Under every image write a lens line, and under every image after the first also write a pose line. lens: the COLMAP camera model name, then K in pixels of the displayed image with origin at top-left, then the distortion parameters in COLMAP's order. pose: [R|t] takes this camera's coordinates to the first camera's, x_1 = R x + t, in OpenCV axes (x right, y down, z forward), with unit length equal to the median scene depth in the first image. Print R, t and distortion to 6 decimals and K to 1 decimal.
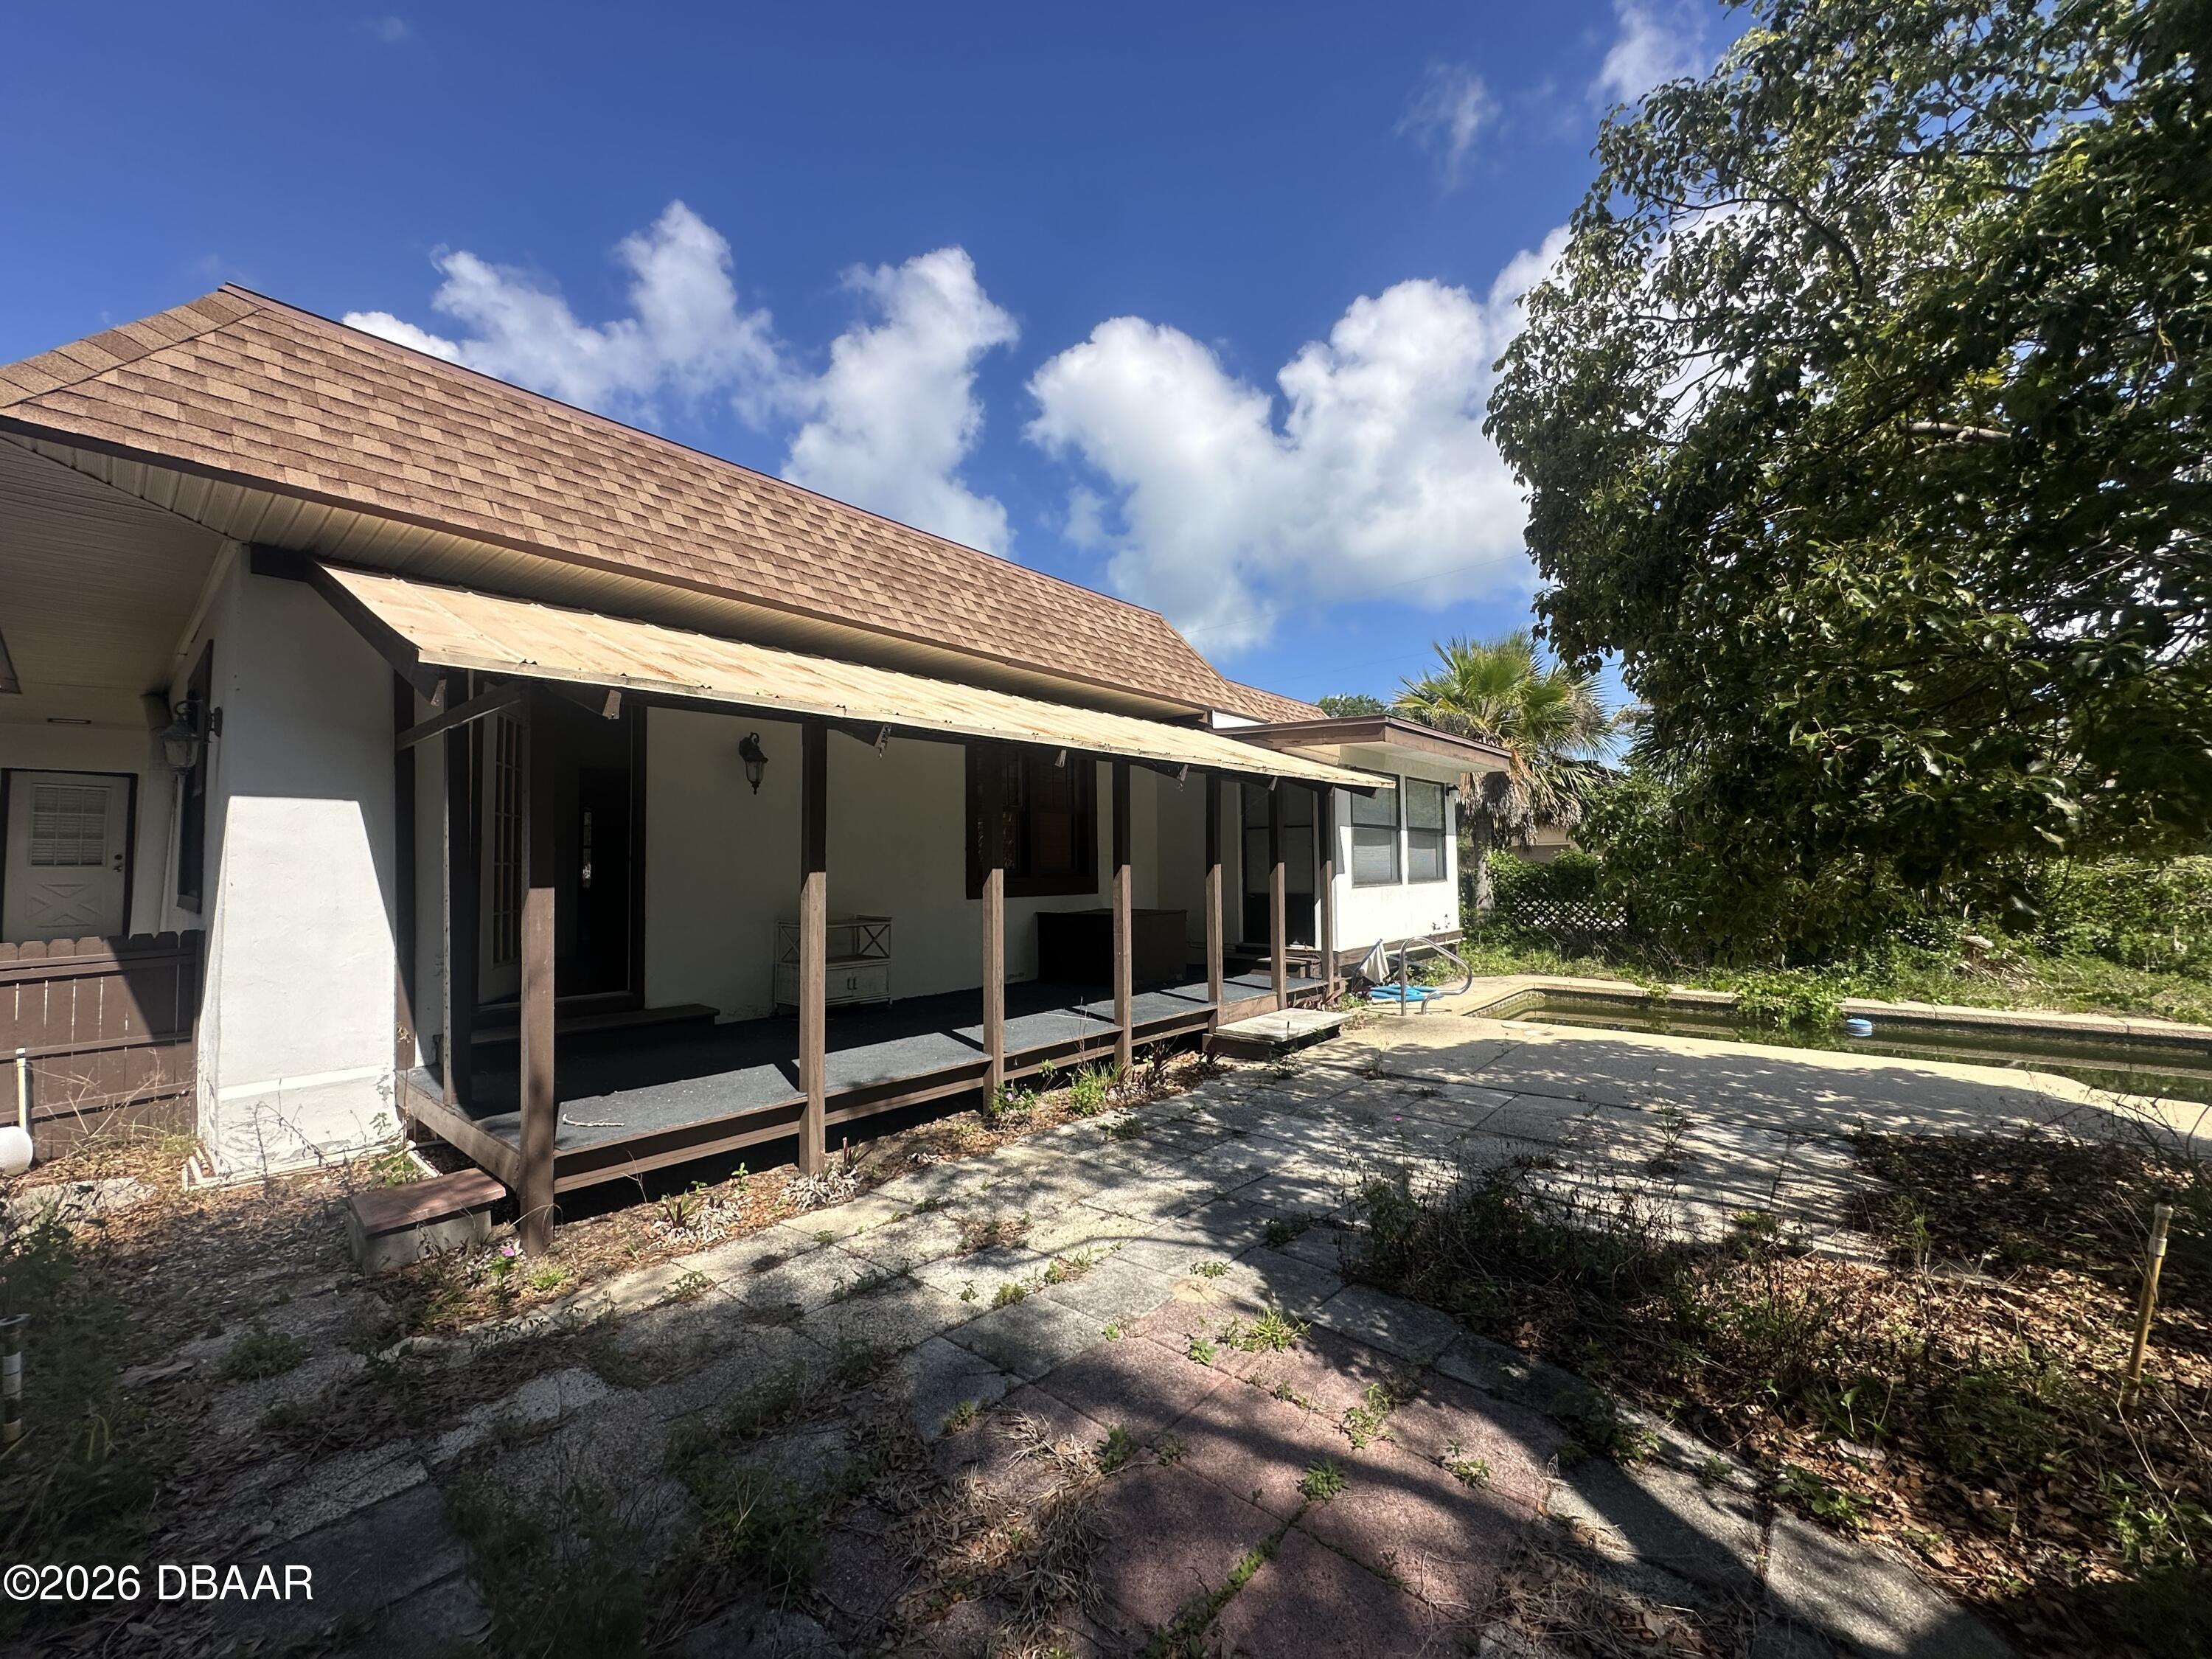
lens RADIAL K [[878.6, 0, 1106.0], [0, 878.6, 829.5], [0, 0, 1]] dist [0.000021, 0.000007]
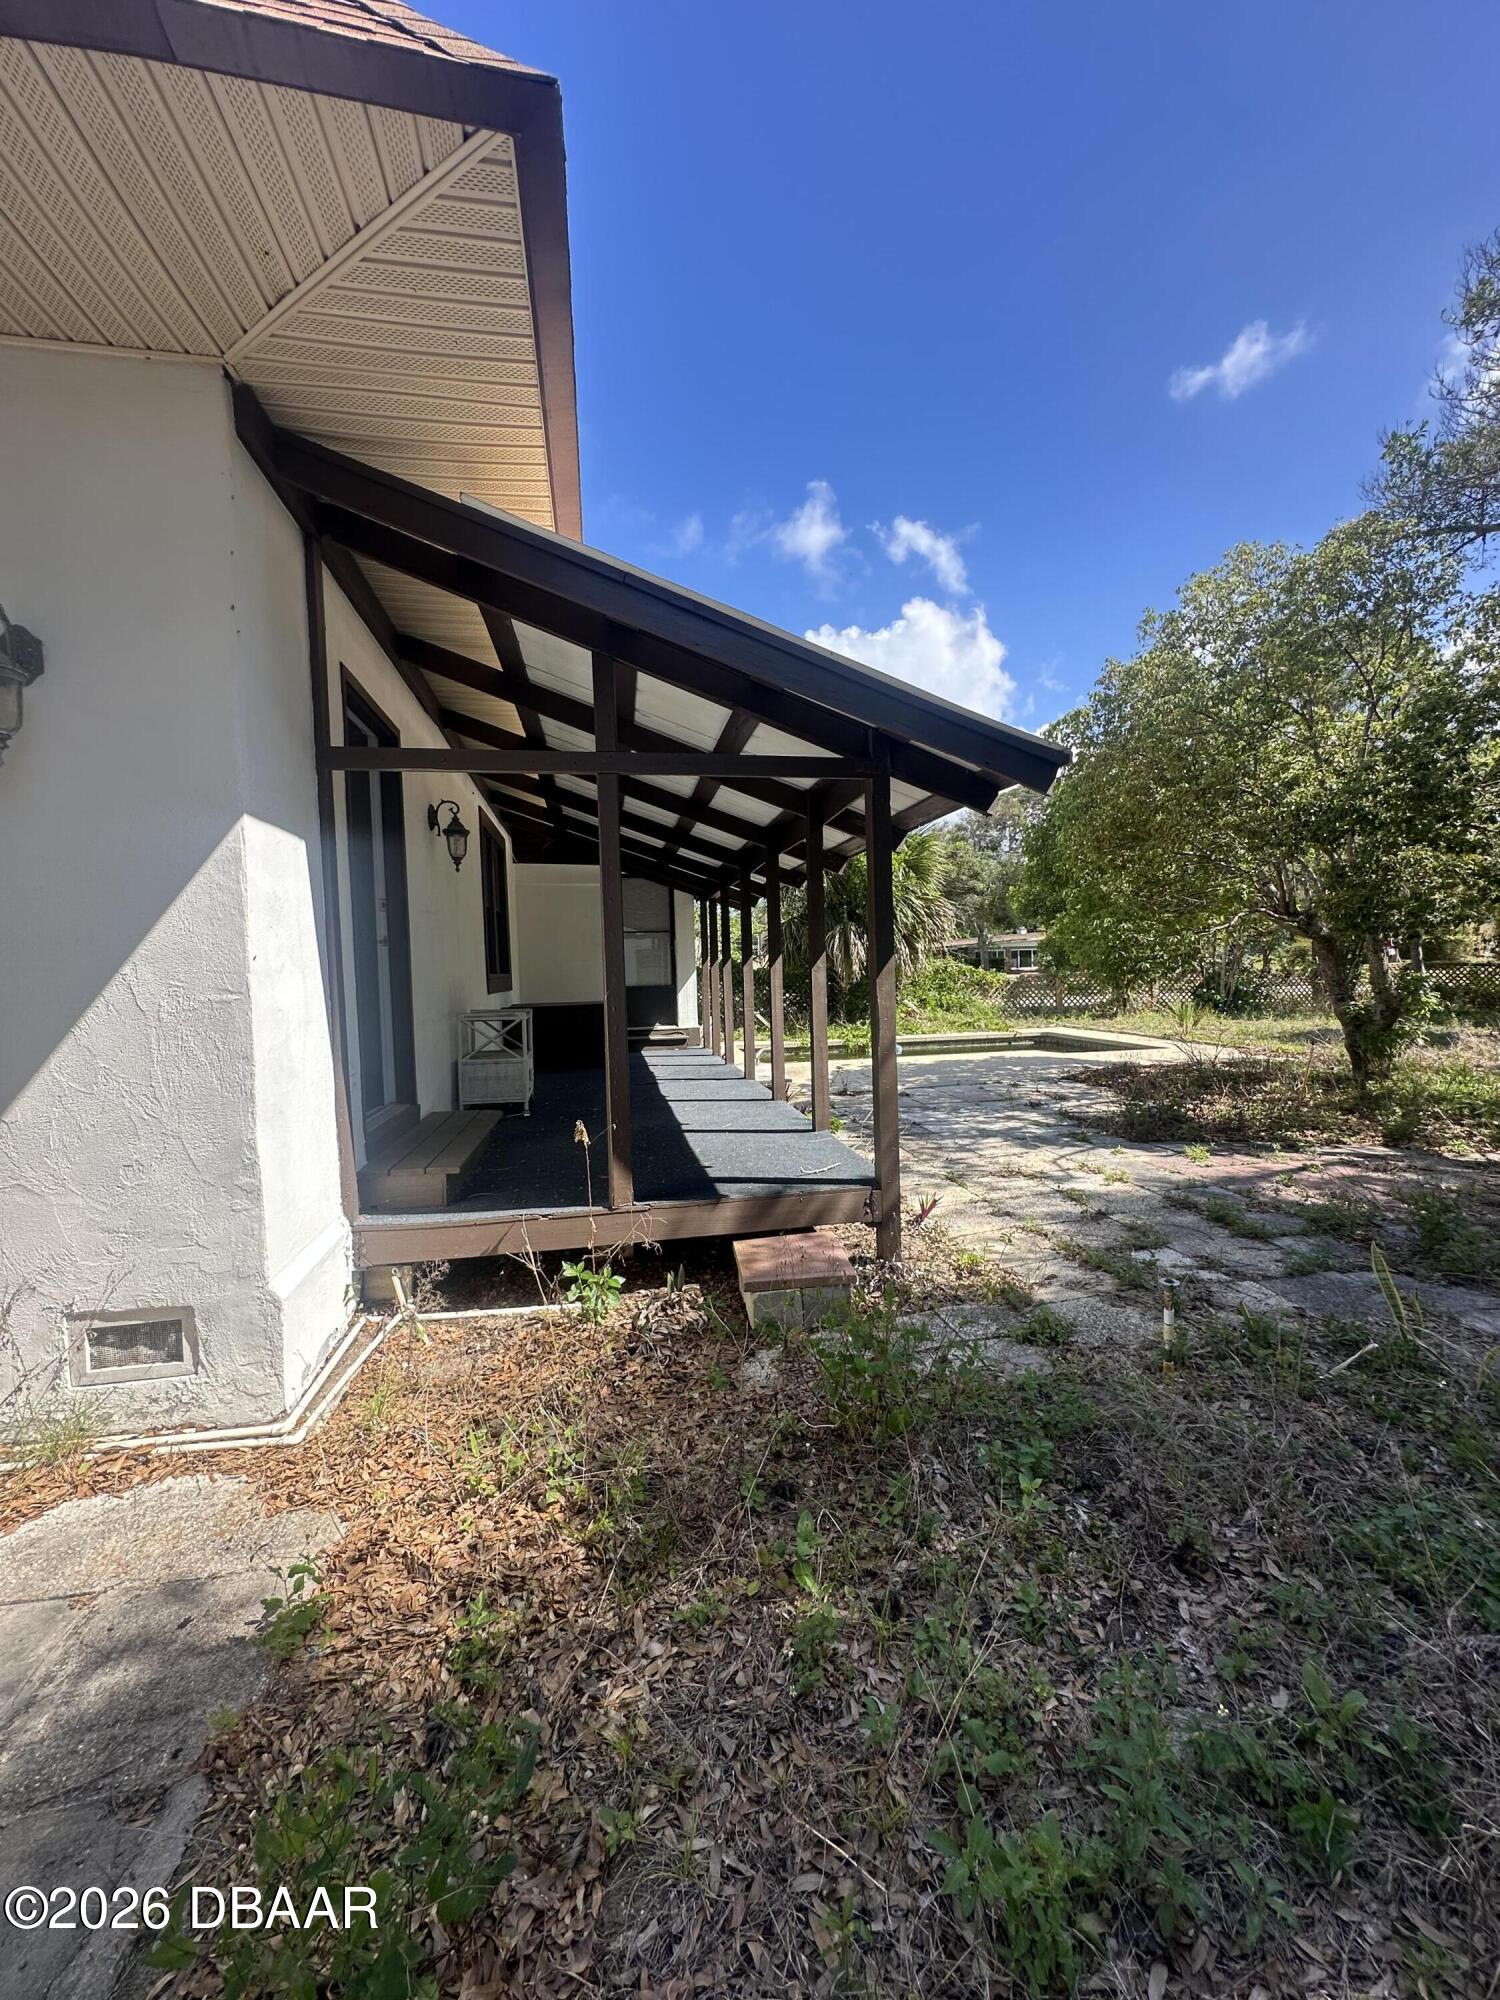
lens RADIAL K [[794.4, 0, 750.0], [0, 794.4, 1000.0], [0, 0, 1]] dist [0.000021, 0.000007]
pose [[0.635018, -0.032913, 0.771796, -1.635867], [-0.019697, 0.998077, 0.058770, 0.070087], [-0.772246, -0.052522, 0.633149, 0.503119]]
